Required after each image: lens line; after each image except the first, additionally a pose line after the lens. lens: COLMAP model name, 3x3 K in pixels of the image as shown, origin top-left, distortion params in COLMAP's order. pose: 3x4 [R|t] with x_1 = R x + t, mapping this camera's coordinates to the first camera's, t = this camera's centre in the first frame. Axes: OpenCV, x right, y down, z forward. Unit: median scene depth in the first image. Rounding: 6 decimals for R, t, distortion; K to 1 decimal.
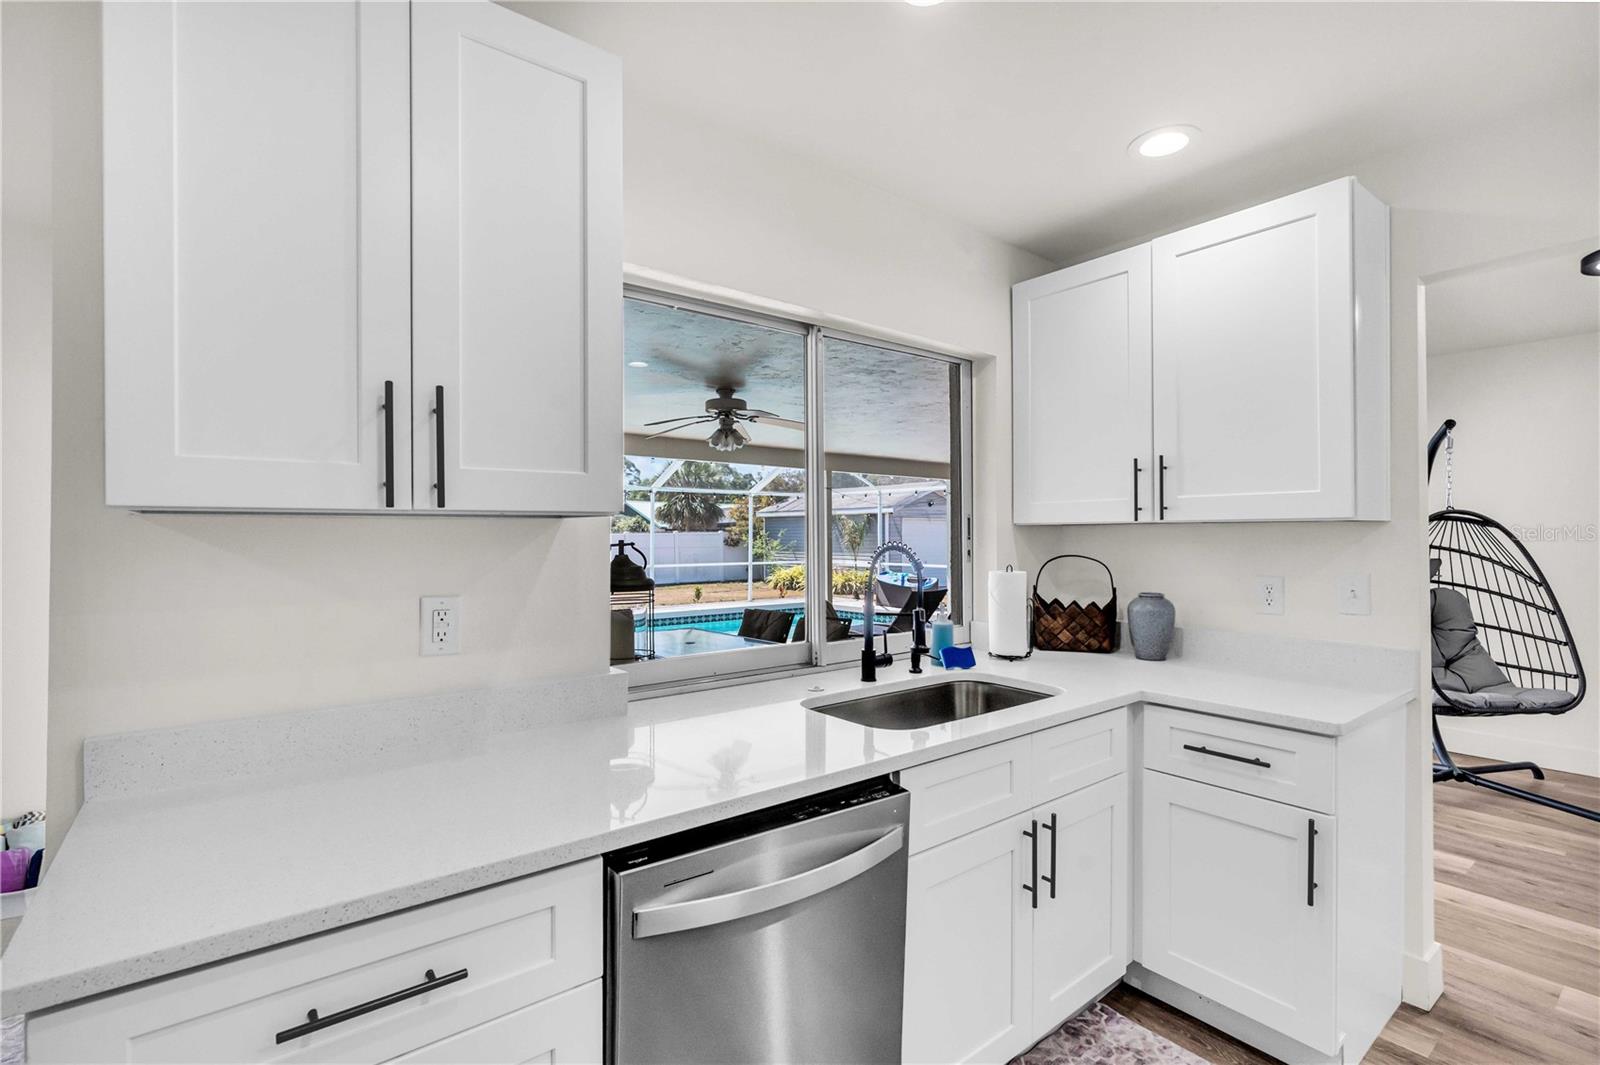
lens RADIAL K [[732.4, 0, 796.9], [0, 732.4, 538.1], [0, 0, 1]] dist [0.000994, 0.000008]
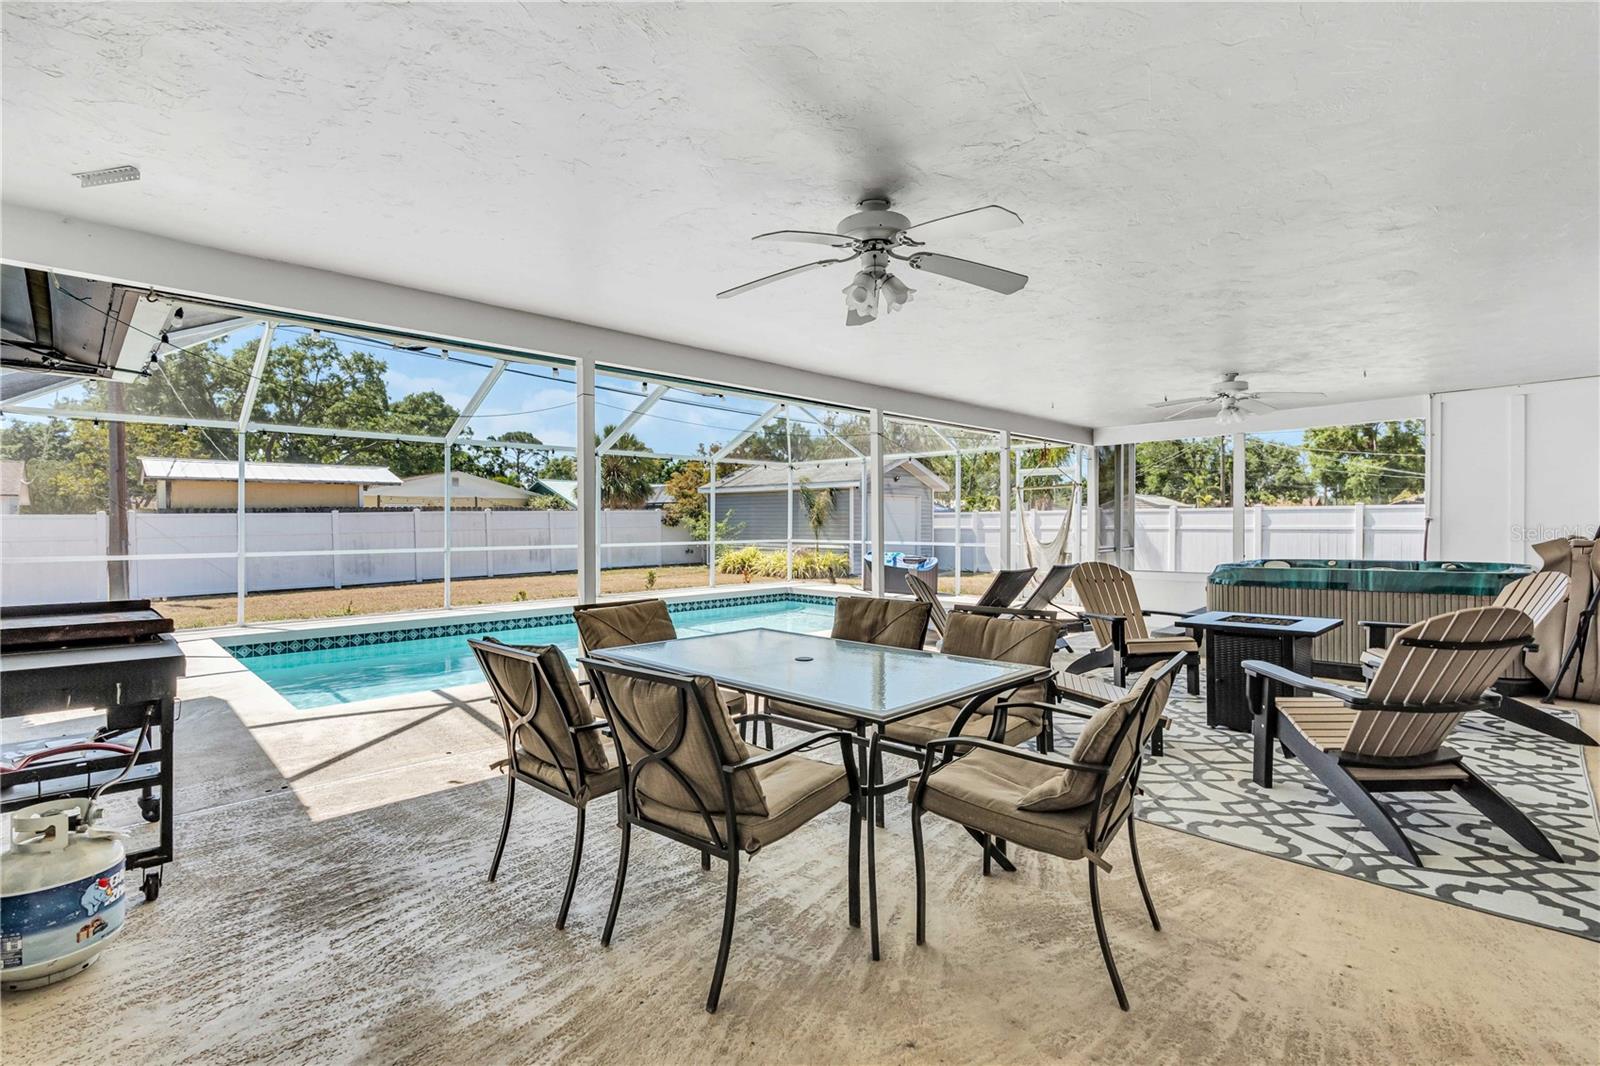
lens RADIAL K [[732.4, 0, 804.3], [0, 732.4, 531.5], [0, 0, 1]] dist [0.000994, 0.000008]
pose [[0.991545, 0.000220, 0.129766, -0.060728], [-0.001671, 0.999937, 0.011069, 0.010710], [-0.129756, -0.011192, 0.991483, 0.126215]]
